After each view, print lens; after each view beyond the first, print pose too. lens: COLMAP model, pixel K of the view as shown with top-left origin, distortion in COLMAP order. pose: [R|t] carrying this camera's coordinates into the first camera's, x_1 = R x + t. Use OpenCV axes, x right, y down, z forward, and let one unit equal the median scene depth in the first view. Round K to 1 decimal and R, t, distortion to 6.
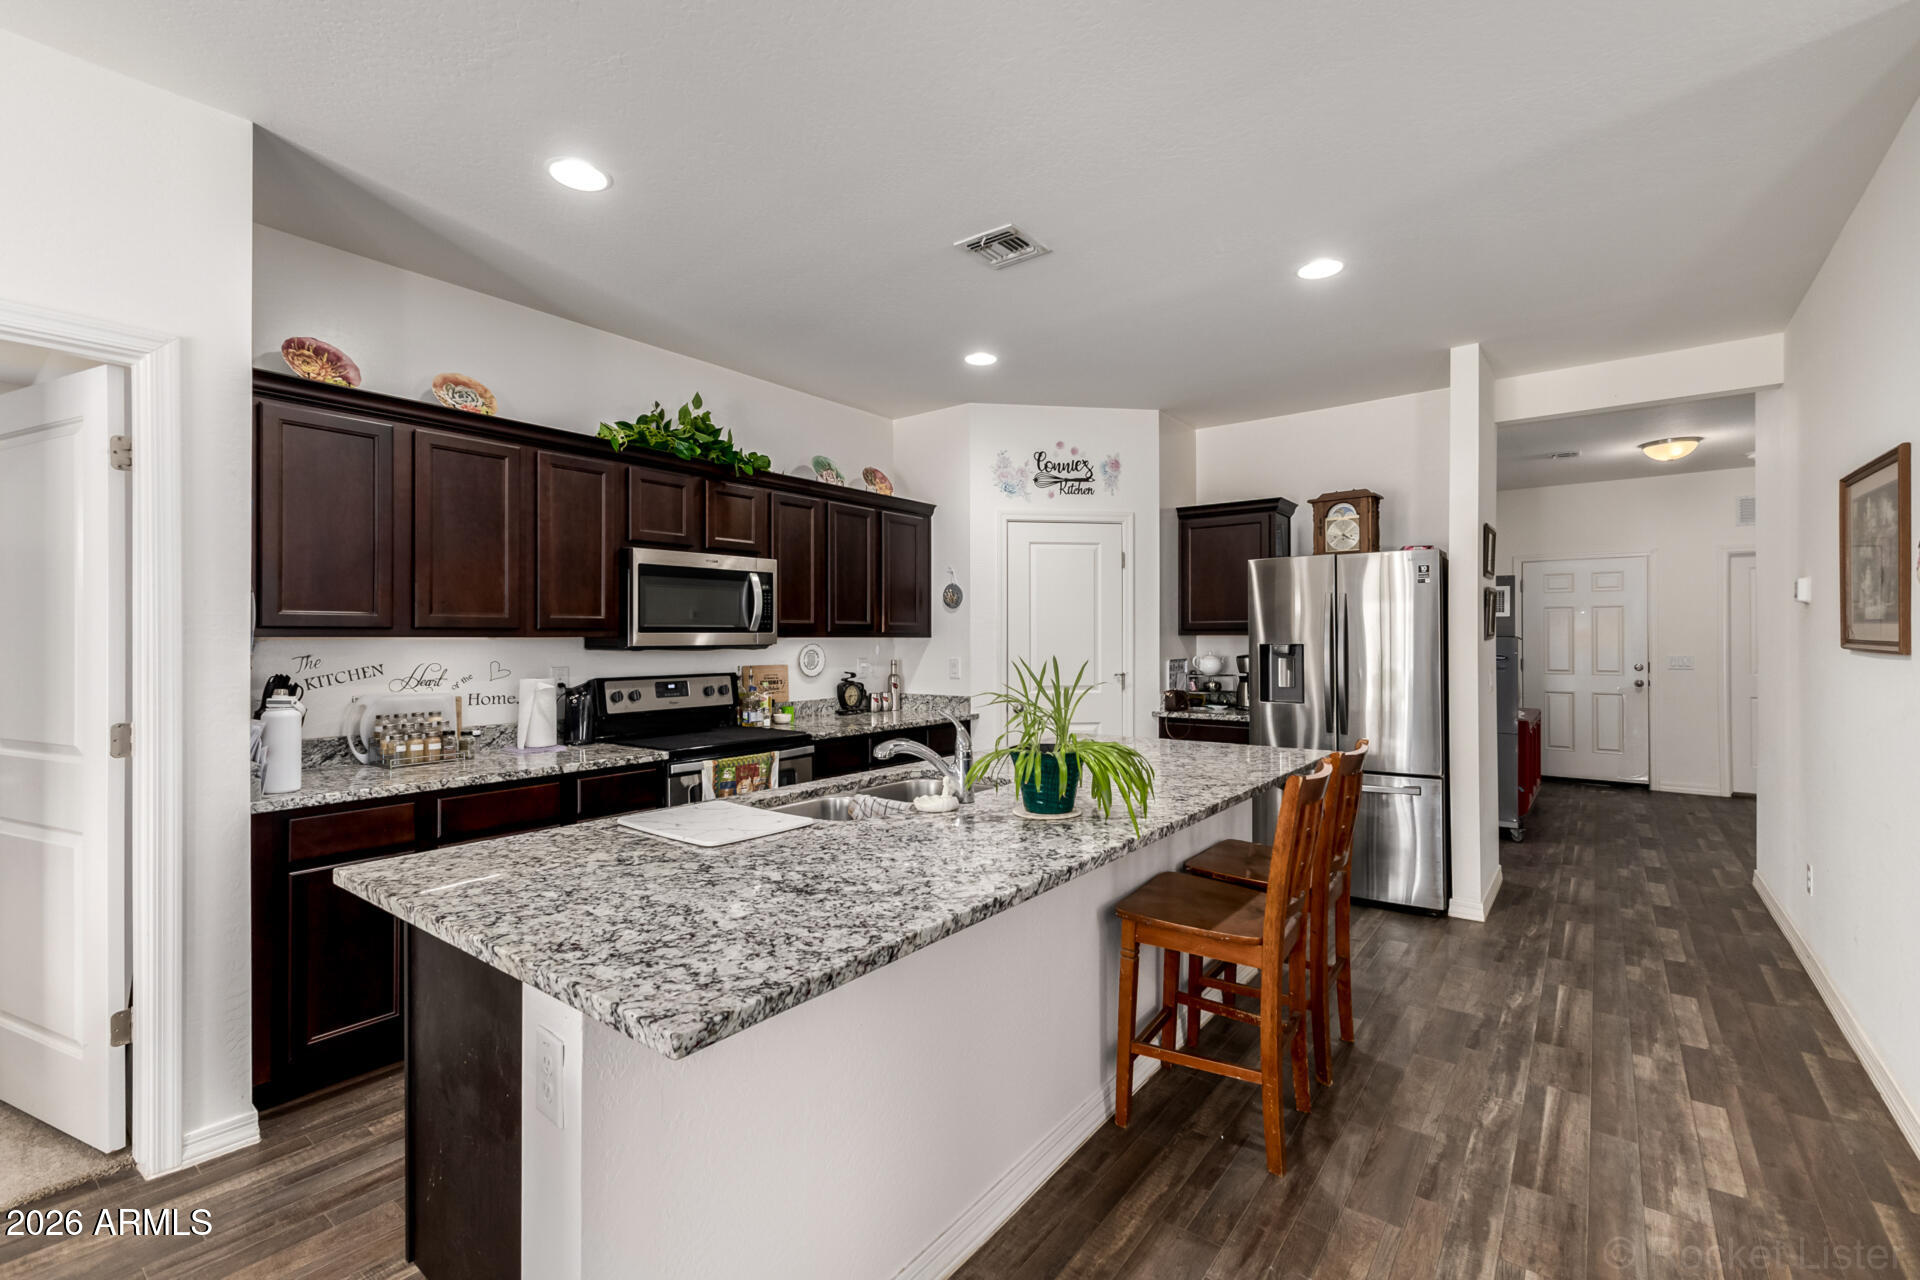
lens RADIAL K [[824.5, 0, 966.4], [0, 824.5, 630.6], [0, 0, 1]] dist [0.008862, -0.000337]
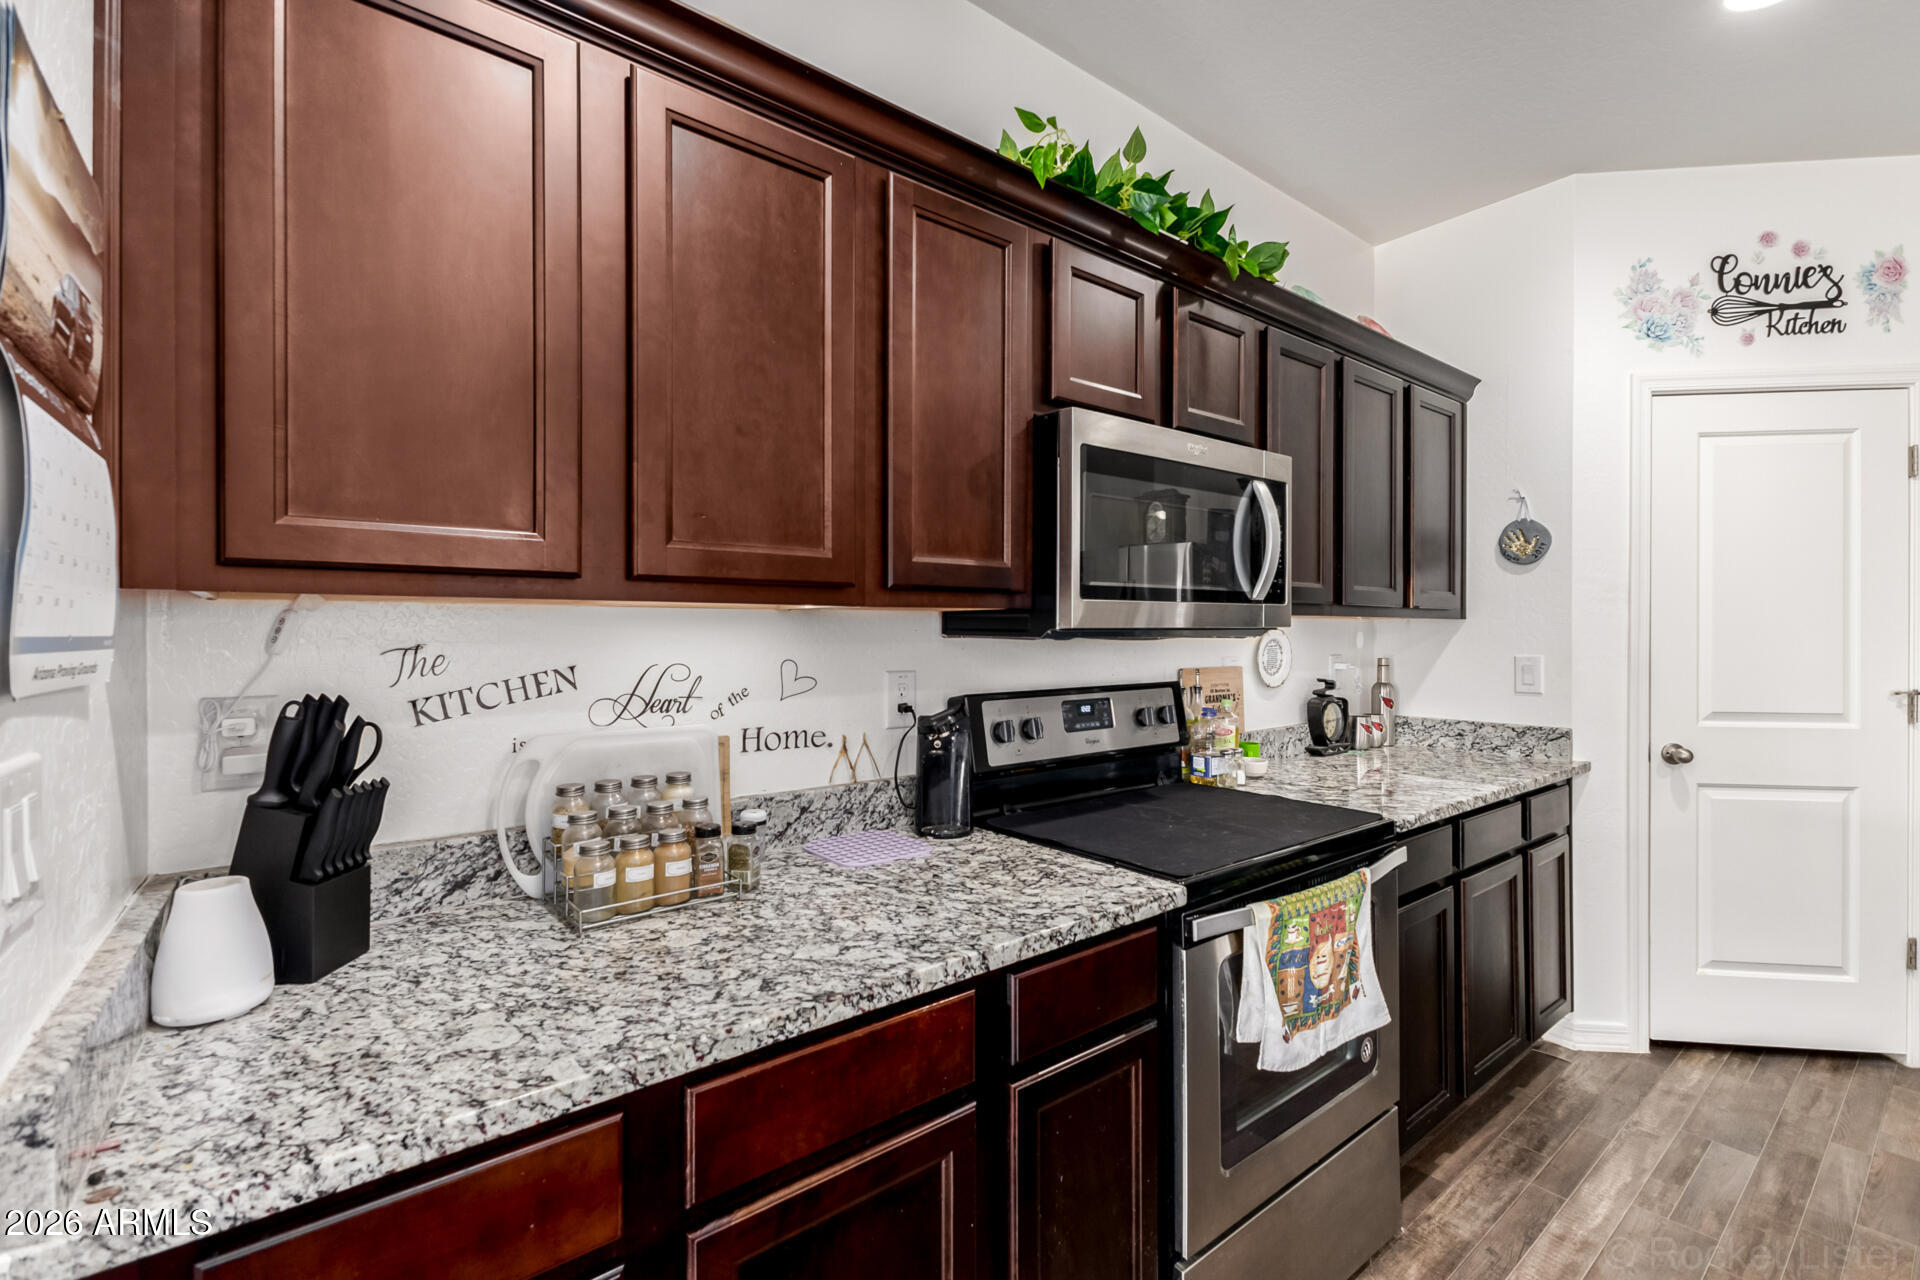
lens RADIAL K [[824.5, 0, 962.6], [0, 824.5, 625.4], [0, 0, 1]] dist [0.008862, -0.000337]
pose [[0.972213, 0.001476, -0.234093, -0.331310], [-0.000289, 0.999987, 0.005103, 0.013795], [0.234098, -0.004893, 0.972201, 0.513439]]
